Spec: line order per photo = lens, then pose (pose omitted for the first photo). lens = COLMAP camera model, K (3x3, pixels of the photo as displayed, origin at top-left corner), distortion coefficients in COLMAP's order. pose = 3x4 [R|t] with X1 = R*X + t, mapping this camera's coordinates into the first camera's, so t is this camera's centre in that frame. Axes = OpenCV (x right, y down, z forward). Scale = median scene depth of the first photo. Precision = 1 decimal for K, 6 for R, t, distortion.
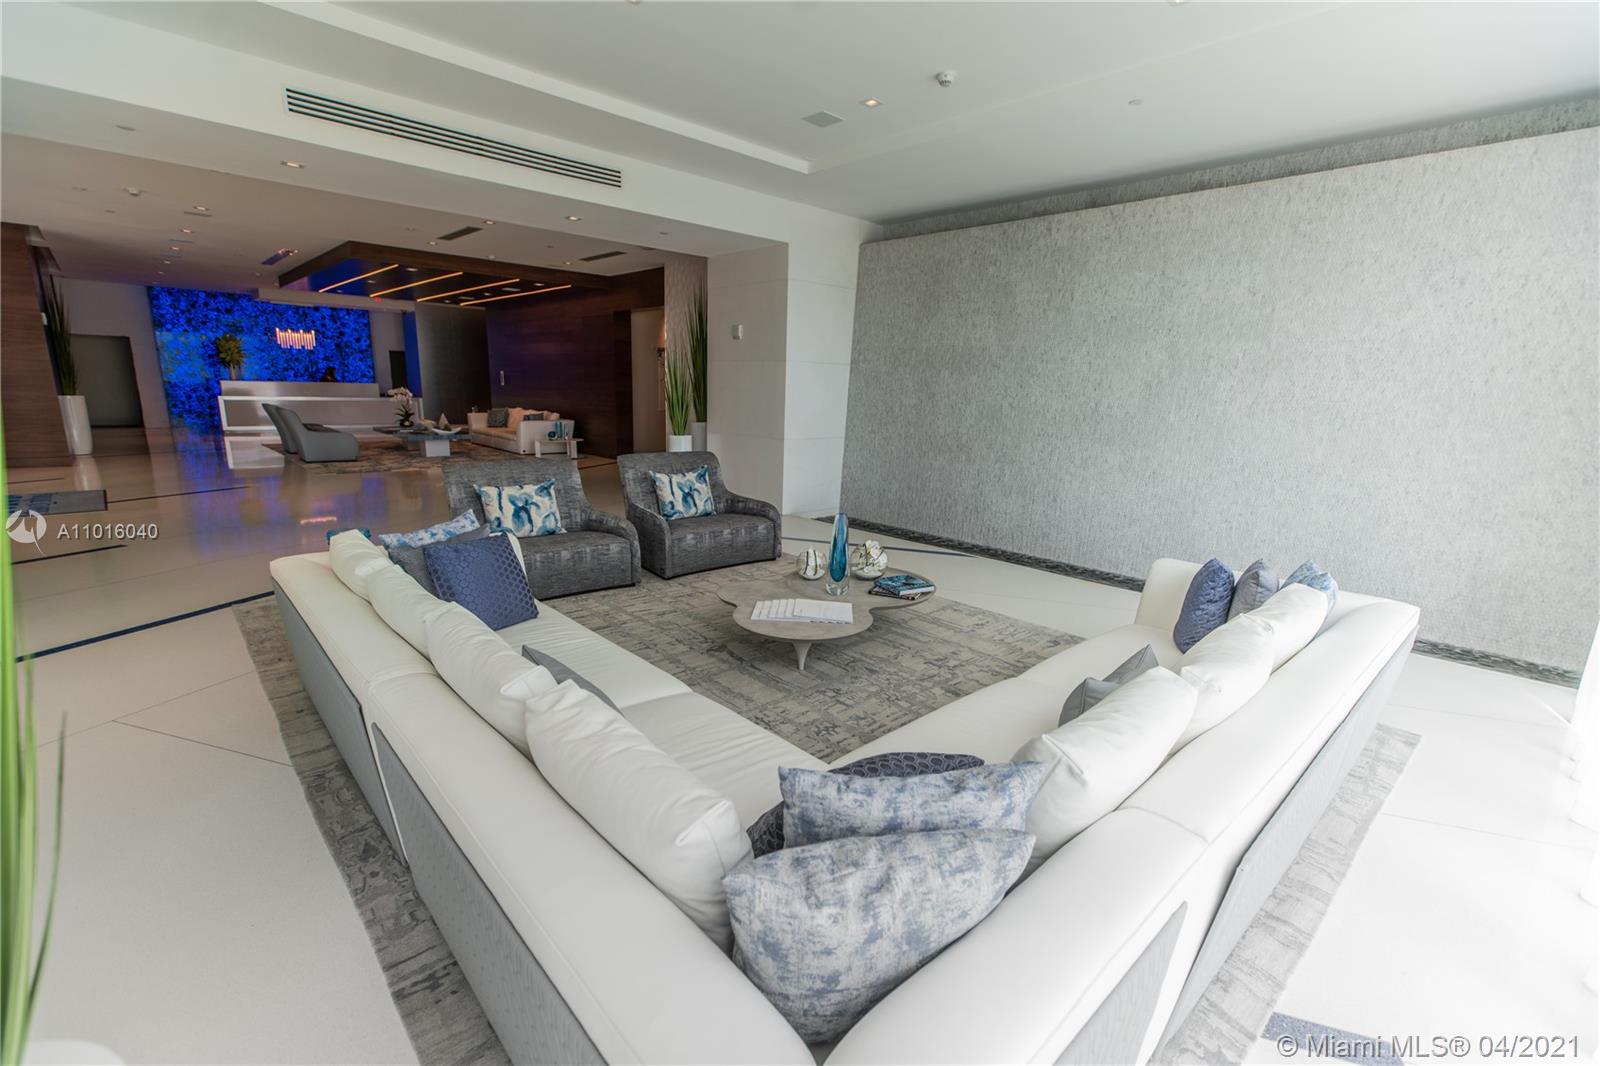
lens RADIAL K [[713.7, 0, 807.4], [0, 713.7, 539.9], [0, 0, 1]] dist [0.000460, 0.001710]
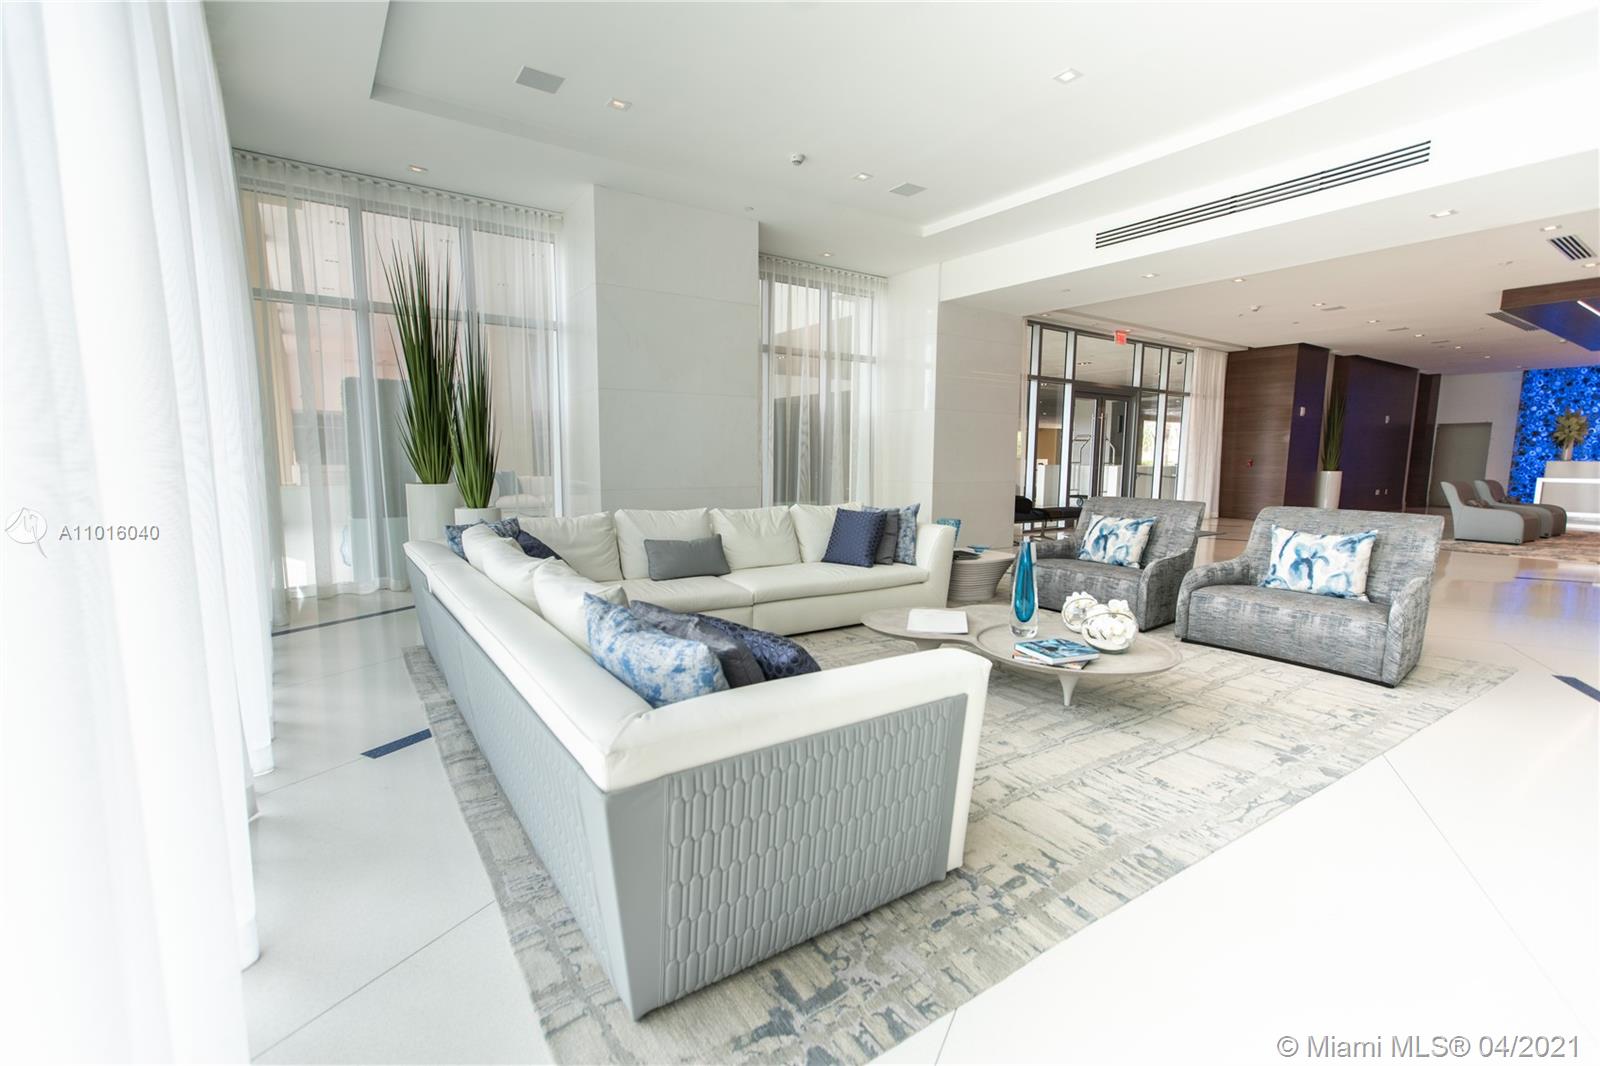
lens RADIAL K [[713.7, 0, 803.1], [0, 713.7, 546.3], [0, 0, 1]] dist [0.000460, 0.001710]
pose [[-0.153255, 0.092970, -0.983803, 0.236612], [-0.221771, 0.966934, 0.125923, -0.020432], [0.962980, 0.237477, -0.127570, 0.216115]]
